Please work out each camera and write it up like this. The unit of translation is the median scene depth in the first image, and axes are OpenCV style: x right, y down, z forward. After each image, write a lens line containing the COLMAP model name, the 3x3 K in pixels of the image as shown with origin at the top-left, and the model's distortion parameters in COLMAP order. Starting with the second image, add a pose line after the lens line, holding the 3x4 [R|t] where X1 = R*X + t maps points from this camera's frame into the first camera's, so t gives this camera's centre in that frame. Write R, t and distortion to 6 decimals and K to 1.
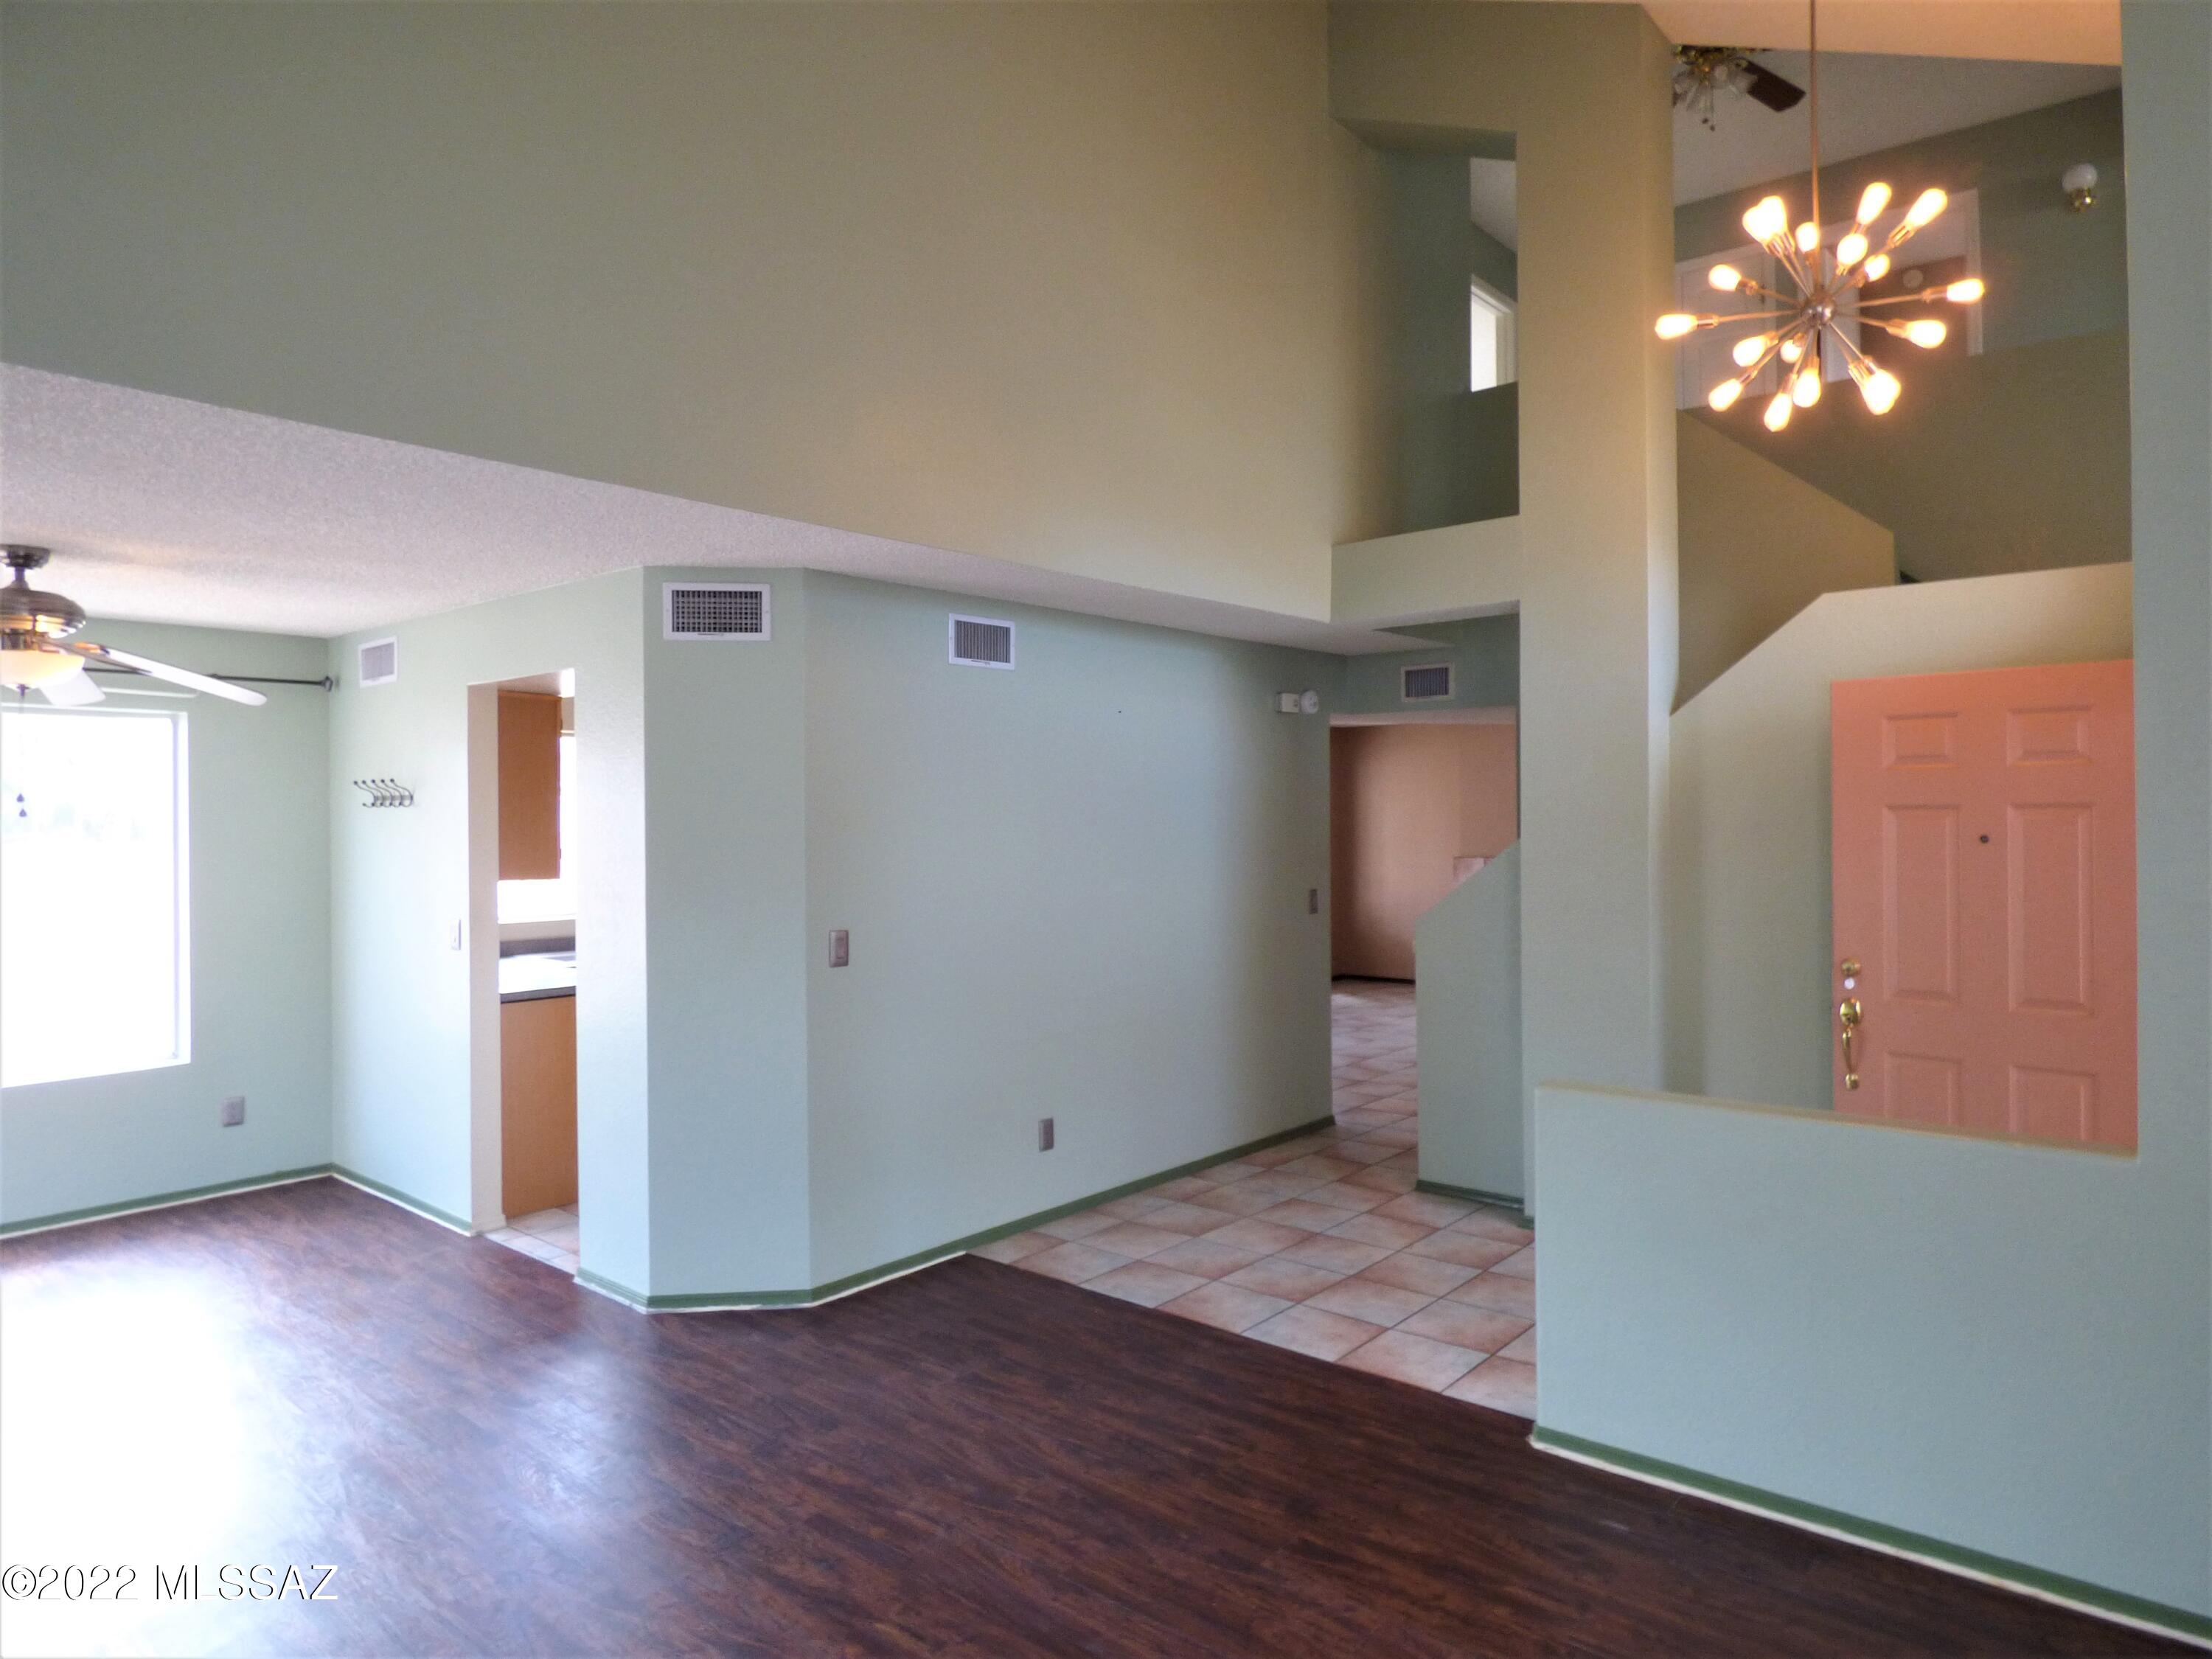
lens RADIAL K [[1358.5, 0, 1125.9], [0, 1358.5, 818.3], [0, 0, 1]] dist [0.000685, 0.005146]
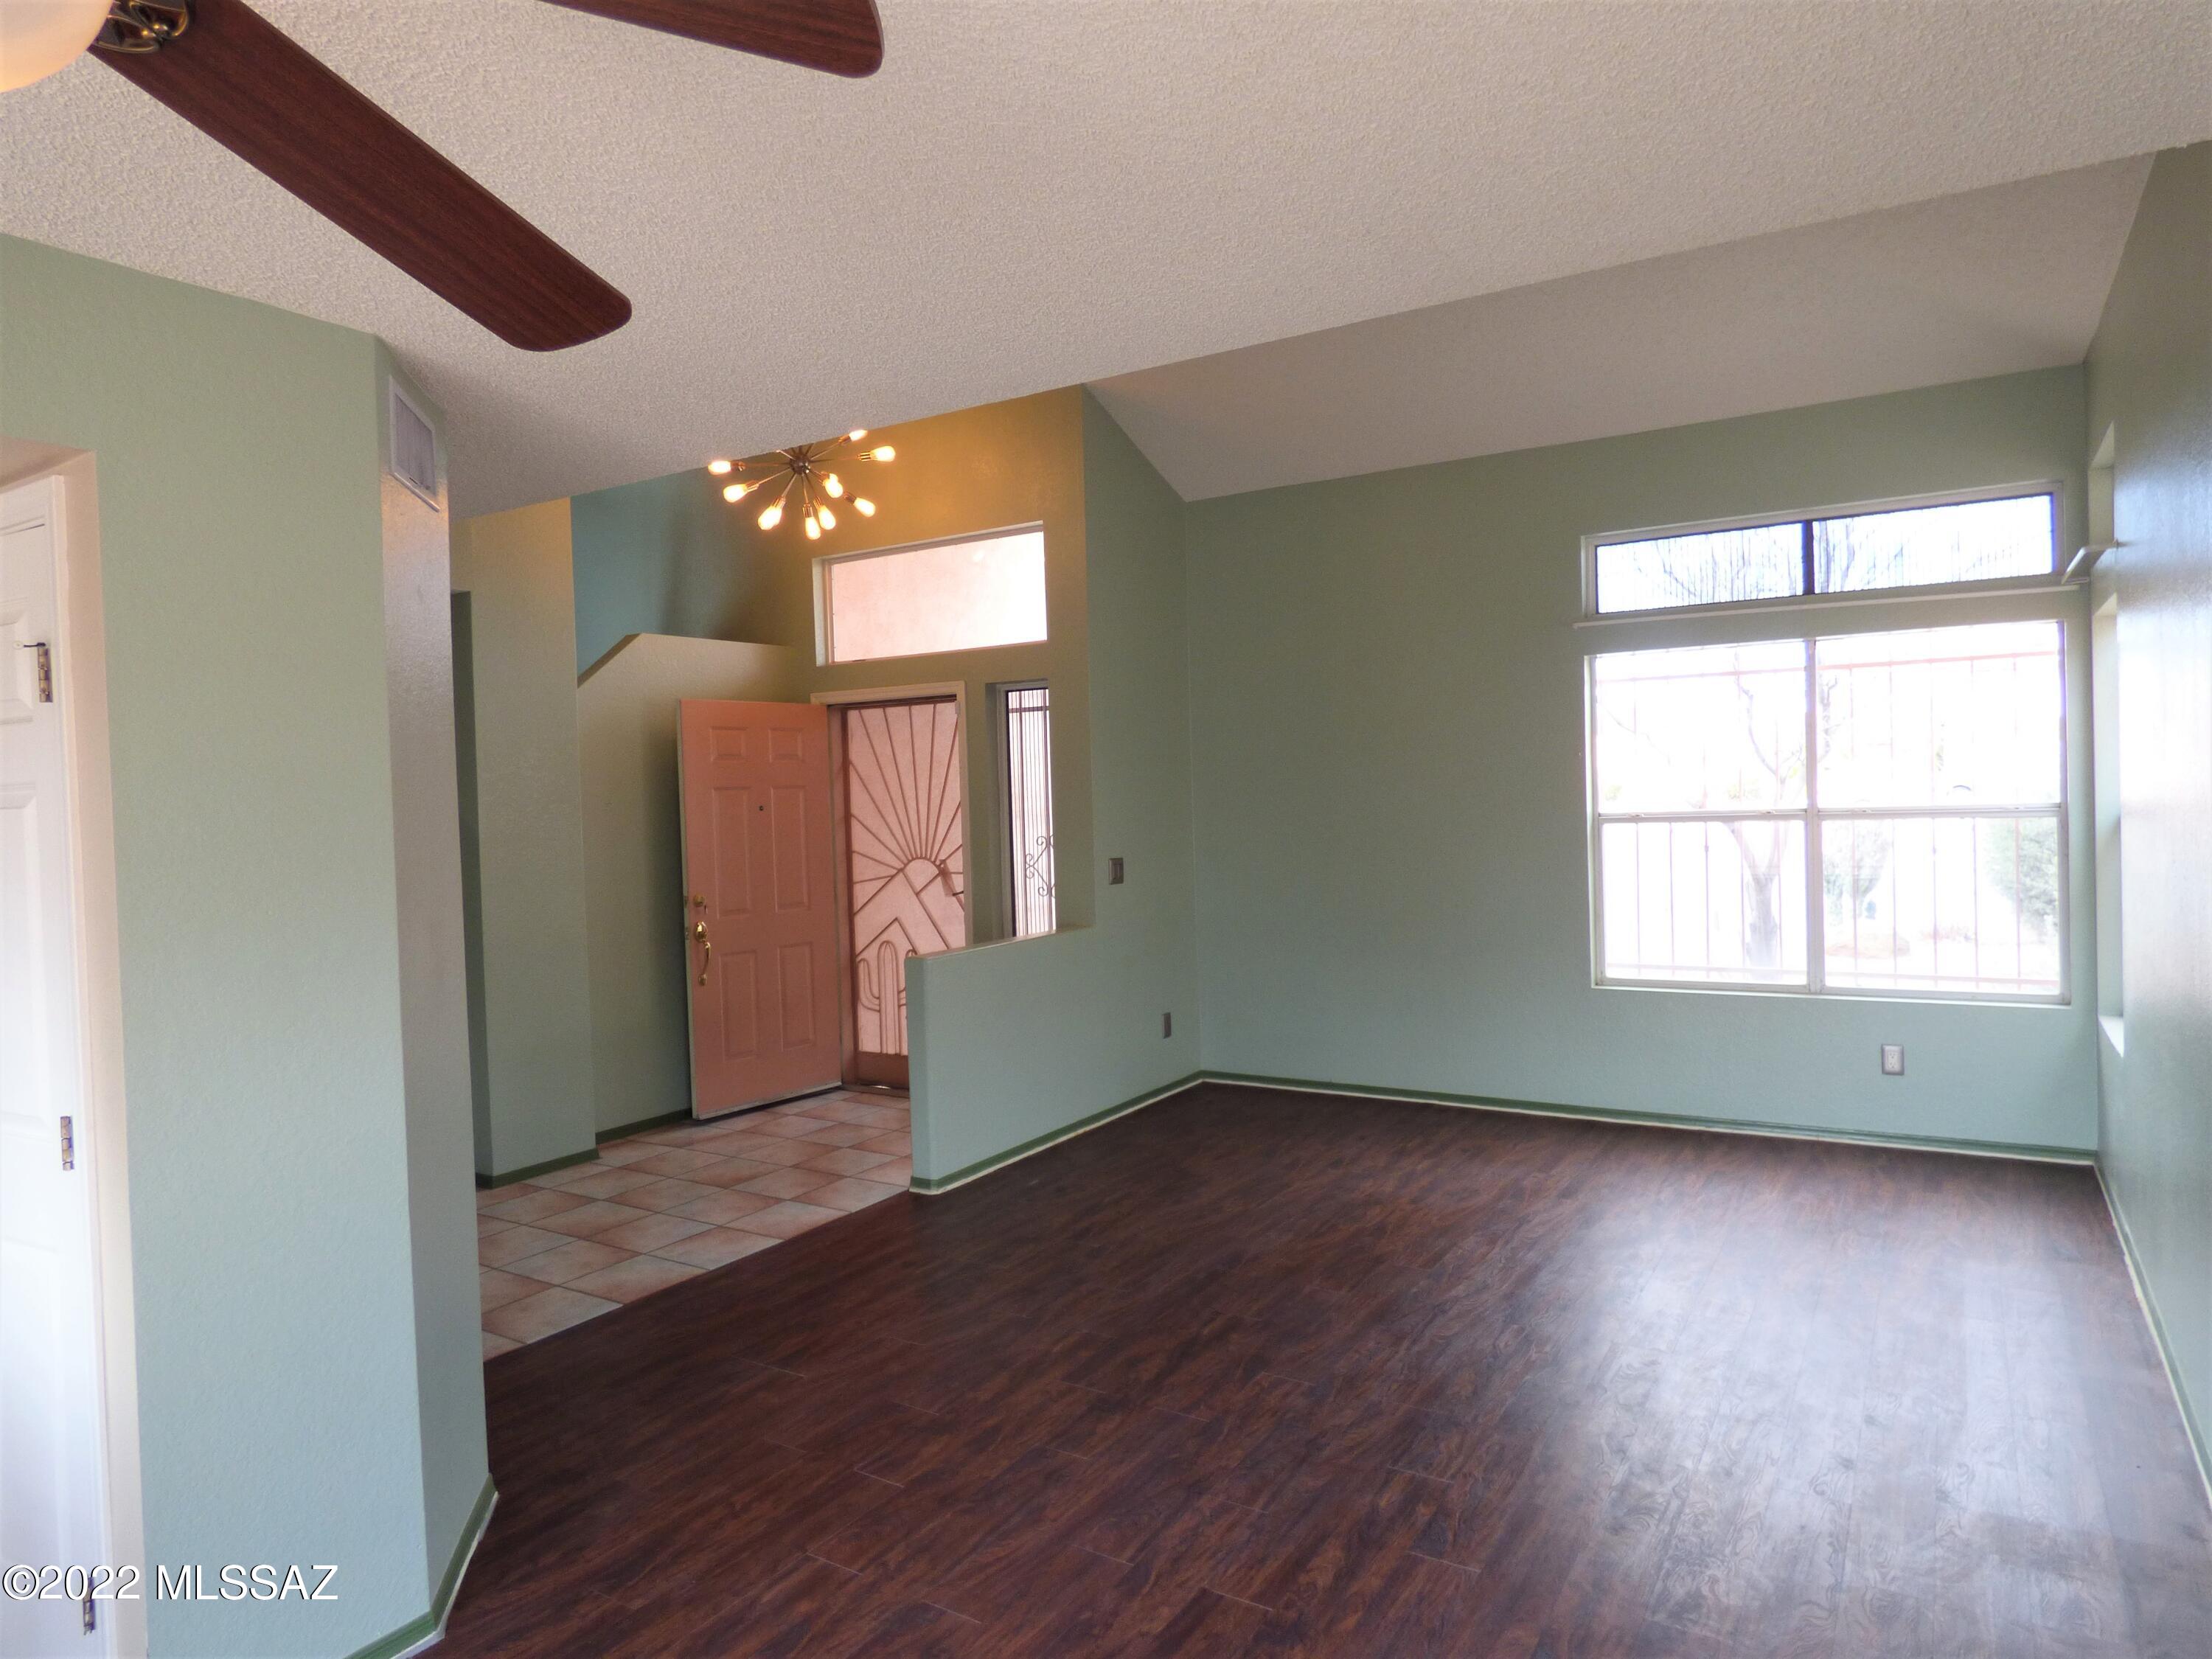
lens RADIAL K [[1358.5, 0, 1114.8], [0, 1358.5, 828.6], [0, 0, 1]] dist [0.000685, 0.005146]
pose [[-0.155742, -0.013059, 0.987711, -0.966727], [0.033864, 0.999254, 0.018551, 0.023226], [-0.987217, 0.036337, -0.155184, 0.800746]]
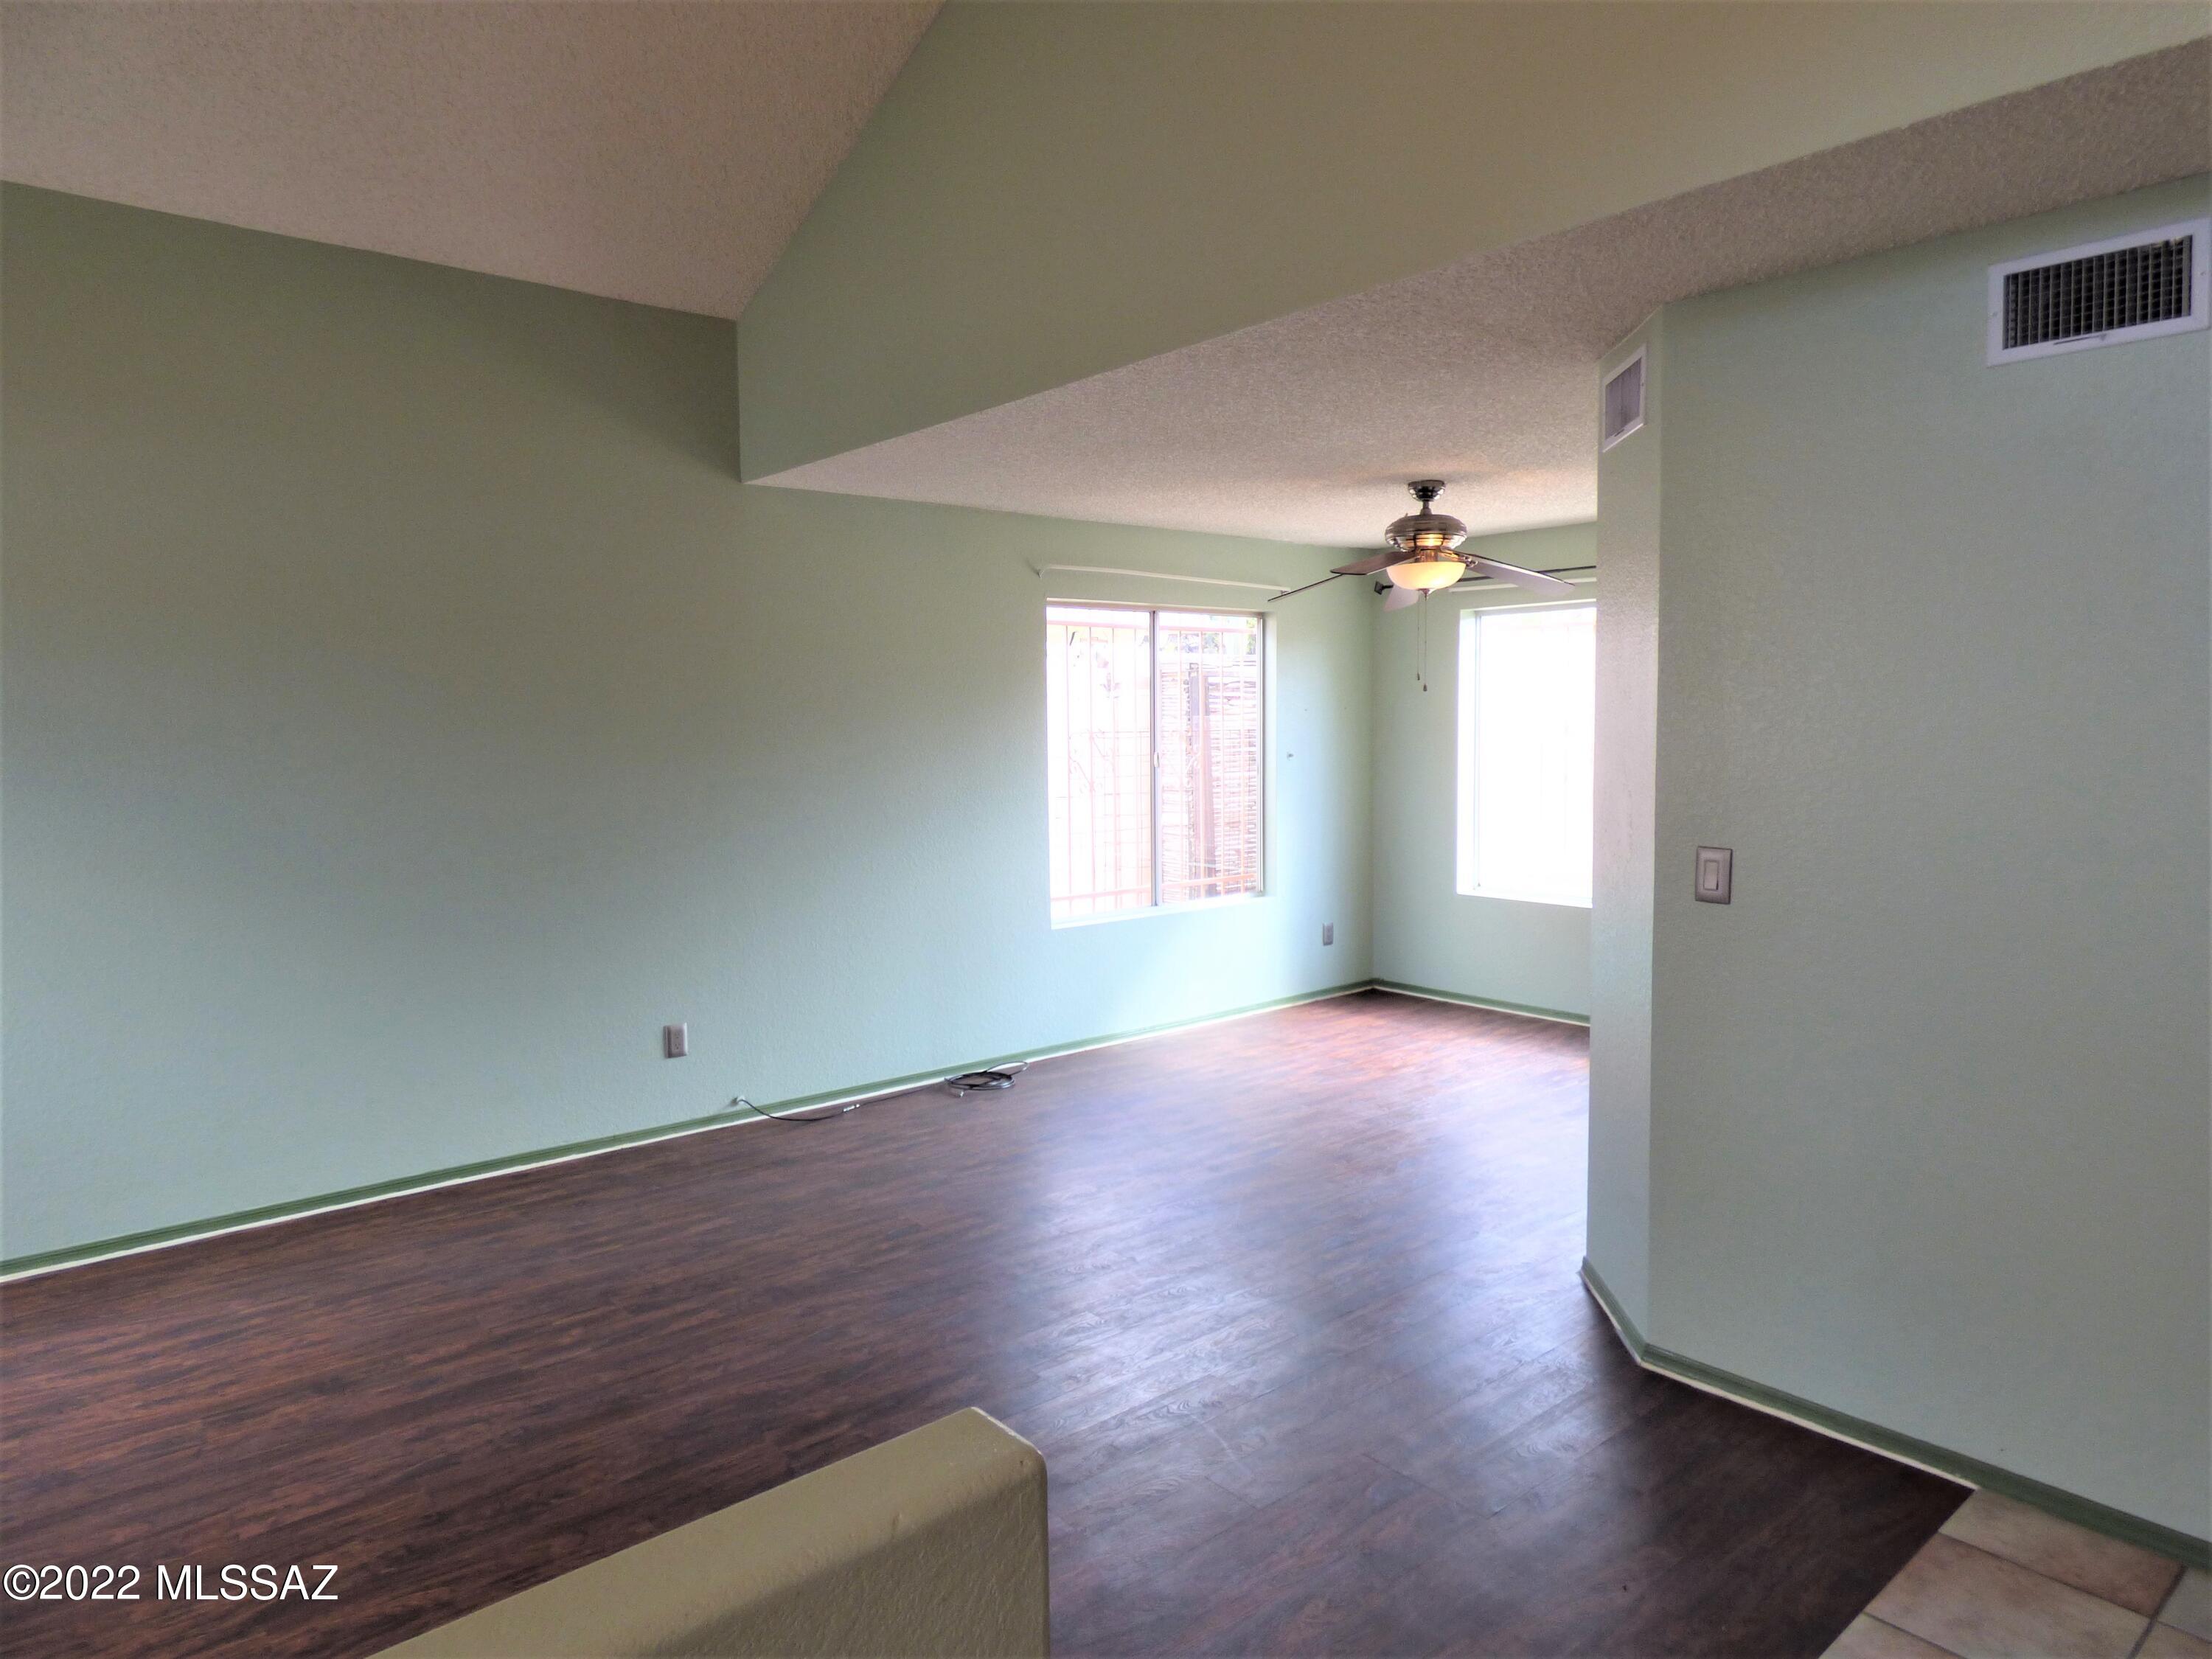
lens RADIAL K [[1358.5, 0, 1108.3], [0, 1358.5, 820.5], [0, 0, 1]] dist [0.000685, 0.005146]
pose [[-0.157468, 0.079014, -0.984358, 0.503434], [0.007173, 0.996859, 0.078870, 0.016080], [0.987498, 0.005359, -0.157540, 0.855627]]
